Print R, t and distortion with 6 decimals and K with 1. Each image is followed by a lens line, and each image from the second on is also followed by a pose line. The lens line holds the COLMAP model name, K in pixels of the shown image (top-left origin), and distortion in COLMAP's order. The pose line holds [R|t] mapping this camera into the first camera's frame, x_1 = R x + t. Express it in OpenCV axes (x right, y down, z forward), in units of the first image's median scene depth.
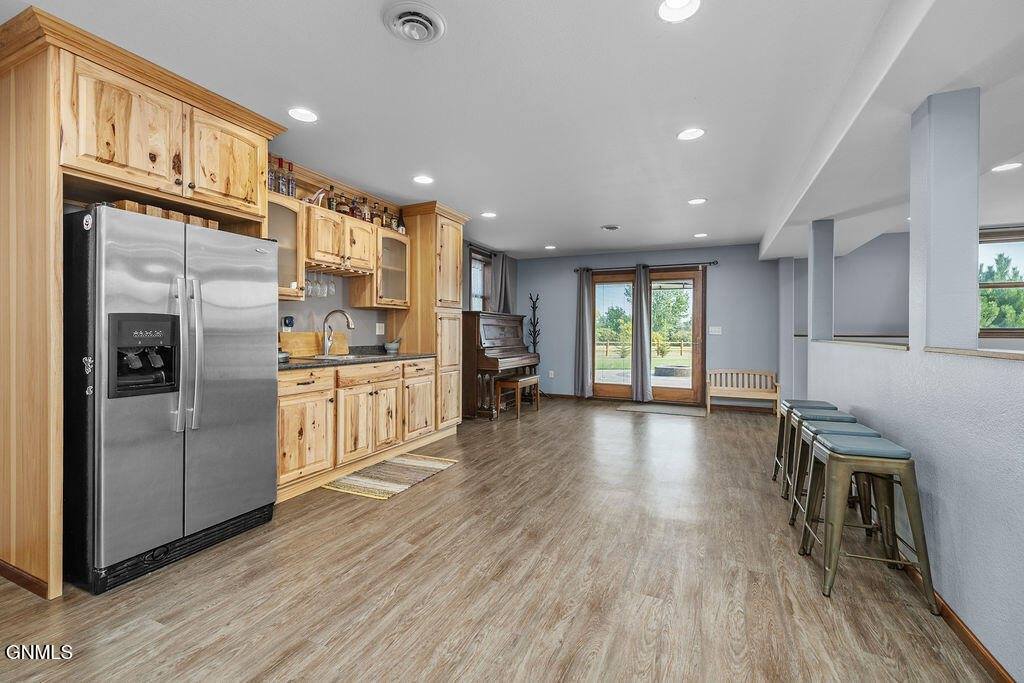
lens RADIAL K [[438.7, 0, 513.9], [0, 438.7, 335.3], [0, 0, 1]] dist [-0.003149, -0.000692]
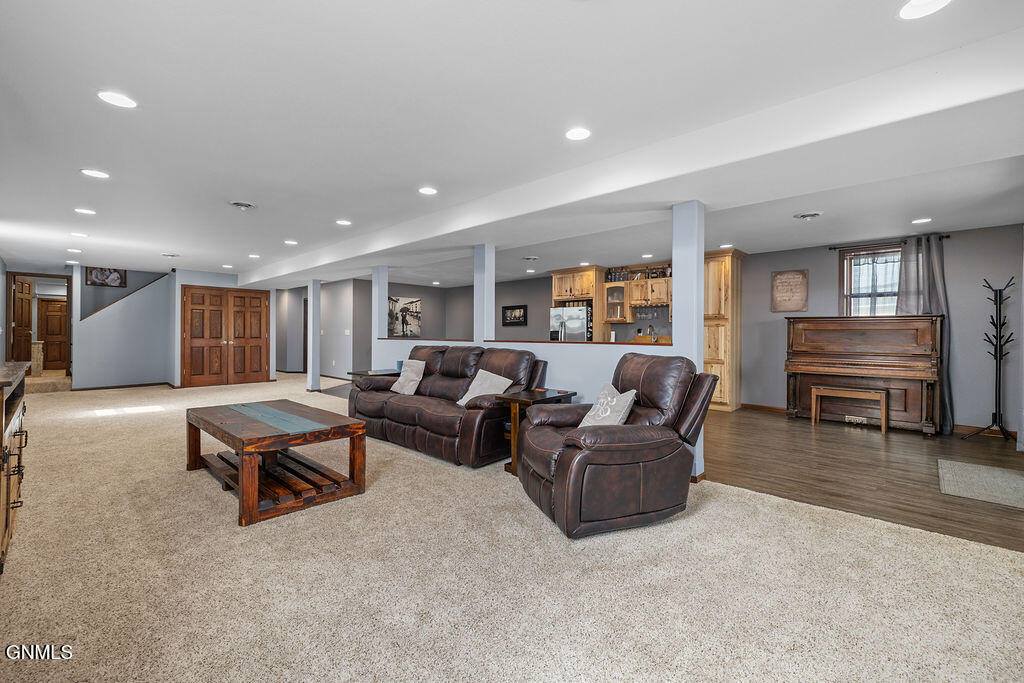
lens RADIAL K [[438.7, 0, 515.7], [0, 438.7, 338.3], [0, 0, 1]] dist [-0.003149, -0.000692]
pose [[-0.326743, 0.002778, -0.945109, 1.780926], [-0.014161, 0.999869, 0.007835, -0.002176], [0.945007, 0.015944, -0.326661, 1.080146]]
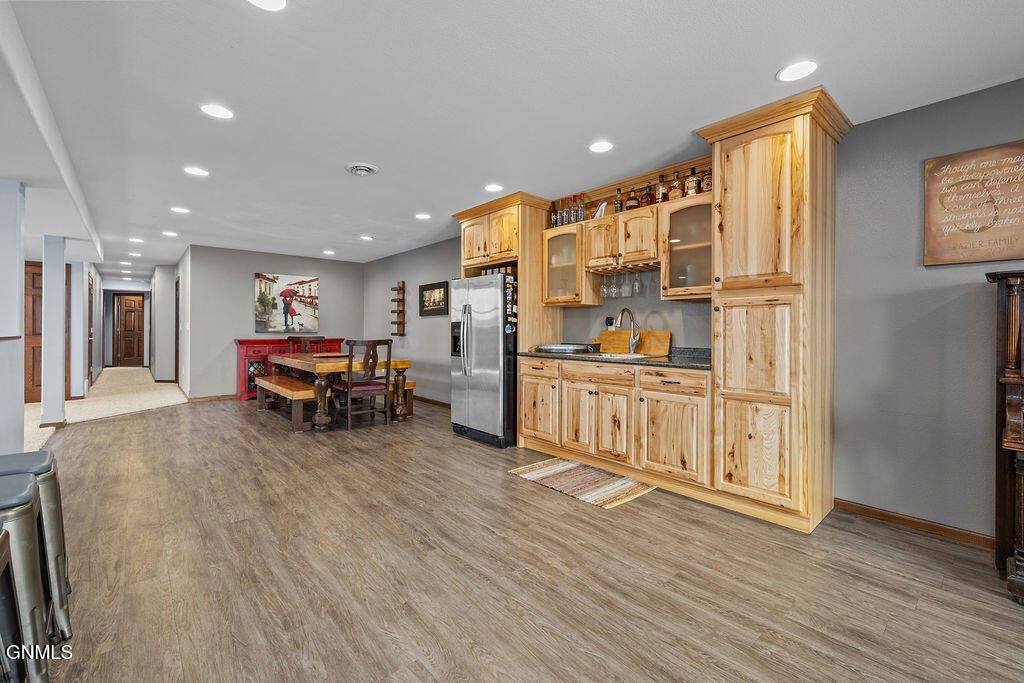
lens RADIAL K [[438.7, 0, 516.8], [0, 438.7, 333.8], [0, 0, 1]] dist [-0.003149, -0.000692]
pose [[-0.418274, 0.003275, -0.908315, 0.609877], [-0.012647, 0.999876, 0.009429, -0.006684], [0.908233, 0.015432, -0.418181, 1.198496]]
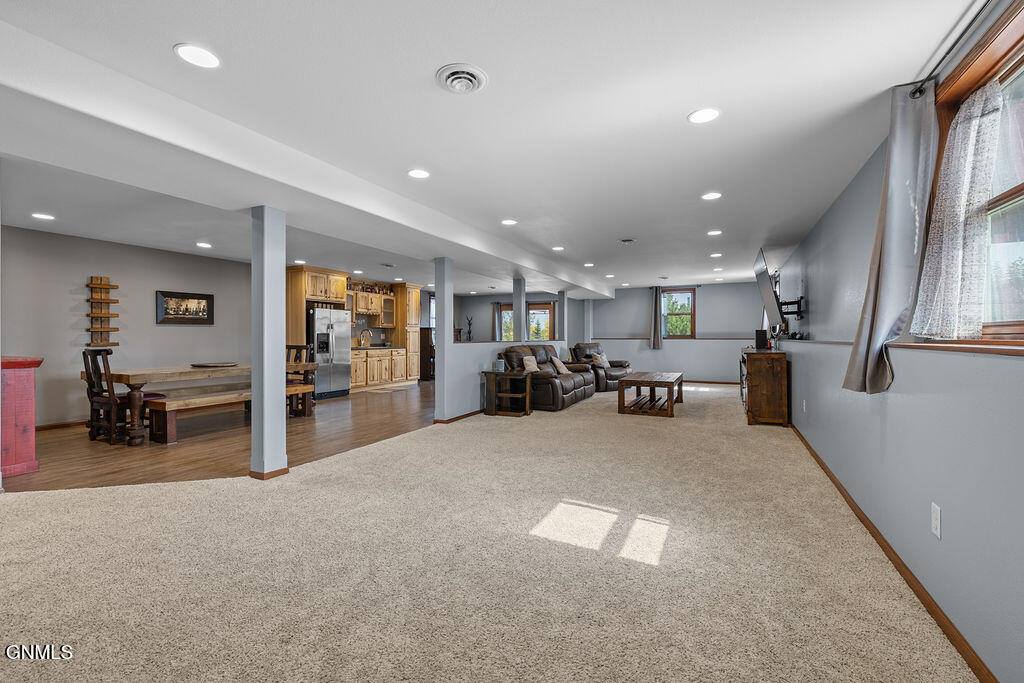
lens RADIAL K [[438.7, 0, 516.4], [0, 438.7, 338.9], [0, 0, 1]] dist [-0.003149, -0.000692]
pose [[0.999922, -0.003278, -0.012061, 0.521664], [0.003241, 0.999990, -0.003118, 0.010314], [0.012071, 0.003078, 0.999922, -1.594512]]
